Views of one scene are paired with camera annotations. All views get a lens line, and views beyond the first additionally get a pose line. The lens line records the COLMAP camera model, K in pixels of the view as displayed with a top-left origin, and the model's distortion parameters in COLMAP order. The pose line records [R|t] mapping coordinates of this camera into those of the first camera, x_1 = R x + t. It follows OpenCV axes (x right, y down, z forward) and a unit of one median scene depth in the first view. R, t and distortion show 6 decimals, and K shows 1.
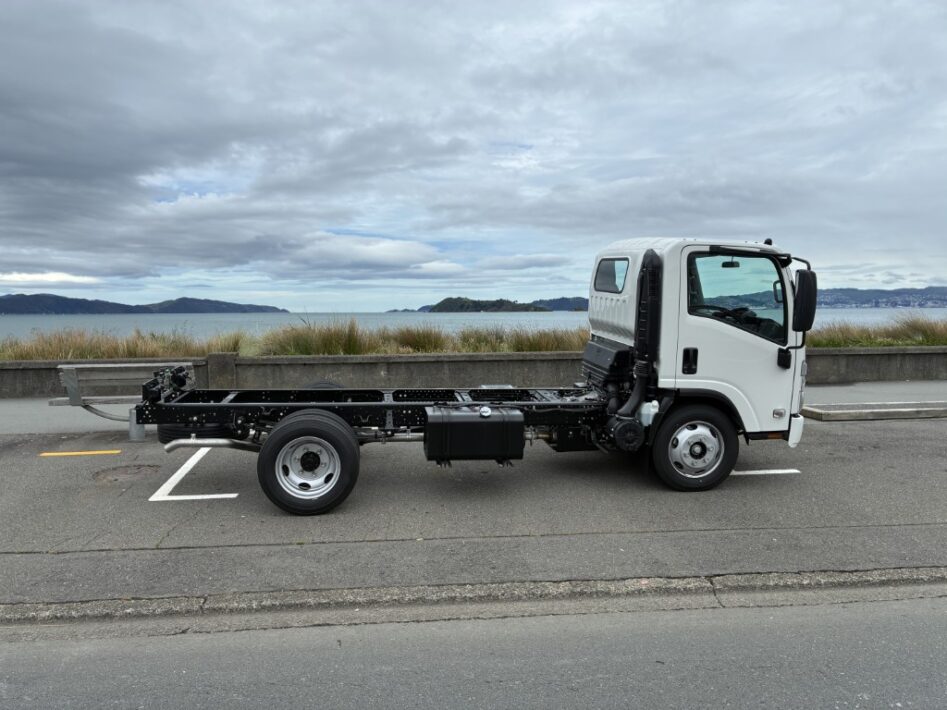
lens RADIAL K [[714.3, 0, 470.1], [0, 714.3, 352.1], [0, 0, 1]] dist [0.034650, -0.021548]
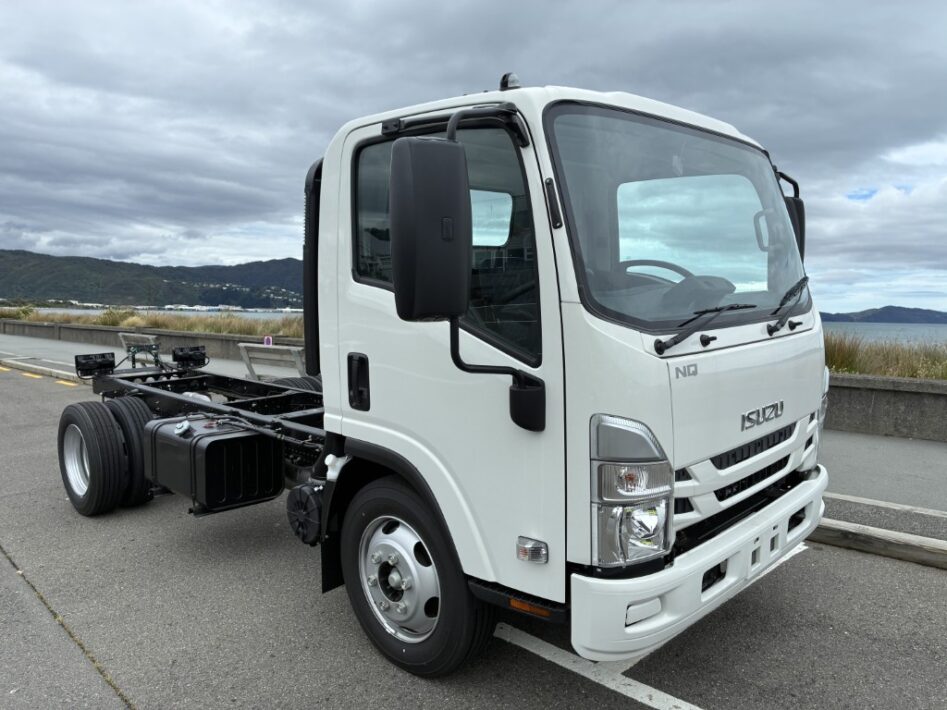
lens RADIAL K [[714.3, 0, 471.8], [0, 714.3, 352.8], [0, 0, 1]] dist [0.034650, -0.021548]
pose [[0.614695, 0.060356, -0.786452, 0.699213], [-0.068758, 0.997373, 0.022801, -0.021072], [0.785762, 0.040059, 0.617230, 0.755451]]
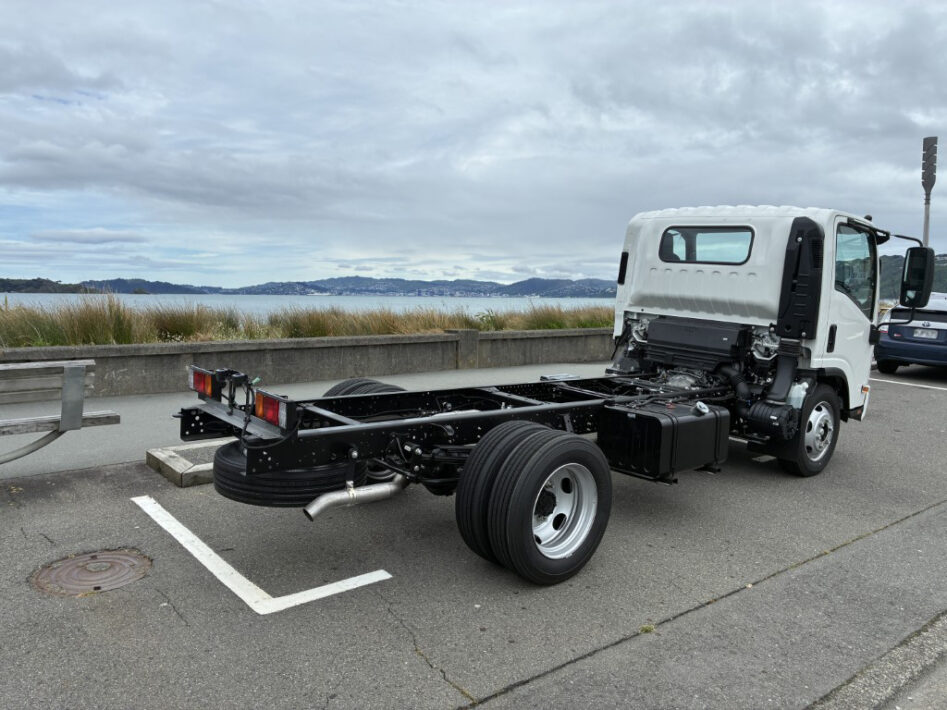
lens RADIAL K [[714.3, 0, 471.8], [0, 714.3, 355.1], [0, 0, 1]] dist [0.034650, -0.021548]
pose [[0.832667, -0.030164, 0.552952, -0.600651], [0.016582, 0.999426, 0.029549, -0.001363], [-0.553525, -0.015436, 0.832689, 0.462372]]
